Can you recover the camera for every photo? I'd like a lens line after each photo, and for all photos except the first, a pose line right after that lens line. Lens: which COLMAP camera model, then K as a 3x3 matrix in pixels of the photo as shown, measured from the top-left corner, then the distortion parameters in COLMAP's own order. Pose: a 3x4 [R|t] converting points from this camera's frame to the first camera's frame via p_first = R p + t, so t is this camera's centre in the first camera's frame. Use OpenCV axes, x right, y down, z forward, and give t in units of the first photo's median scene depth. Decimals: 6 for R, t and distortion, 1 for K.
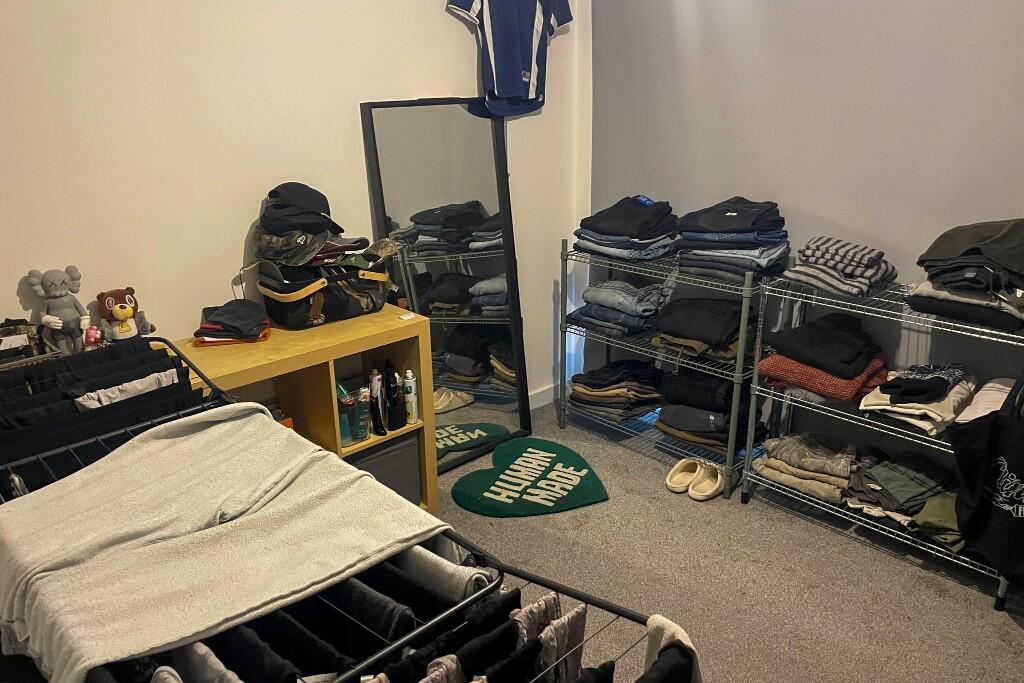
lens RADIAL K [[778.2, 0, 510.4], [0, 778.2, 342.2], [0, 0, 1]] dist [0.039726, -0.006674]
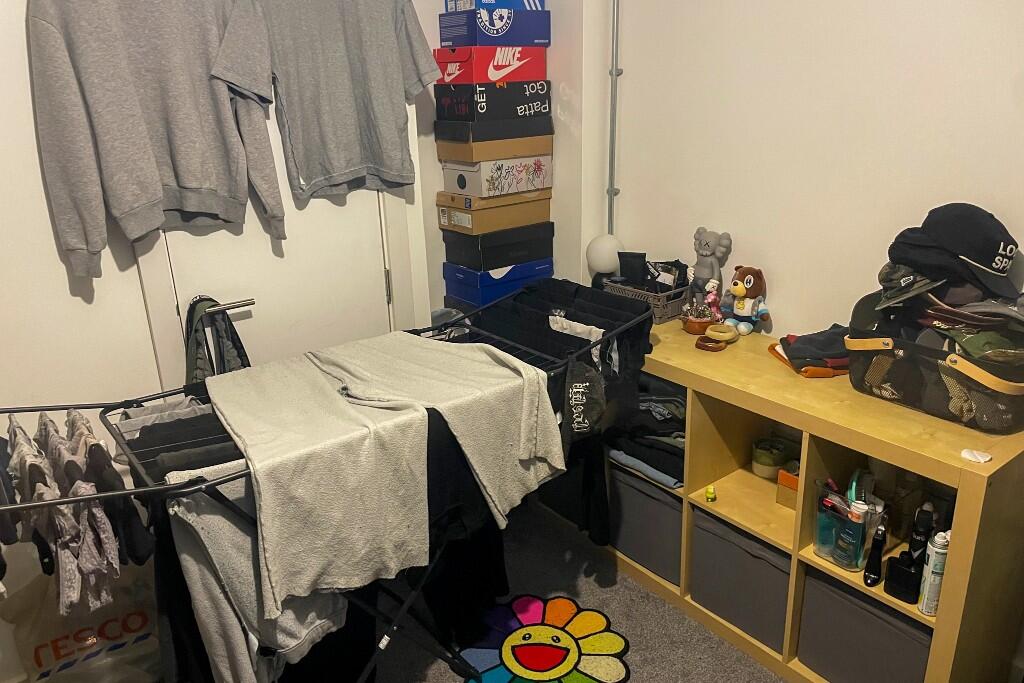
lens RADIAL K [[778.2, 0, 510.3], [0, 778.2, 339.8], [0, 0, 1]] dist [0.039726, -0.006674]
pose [[-0.122673, 0.347371, -0.929669, 0.474021], [-0.288483, 0.883815, 0.368304, -0.249666], [0.949594, 0.313374, -0.008210, 0.699656]]
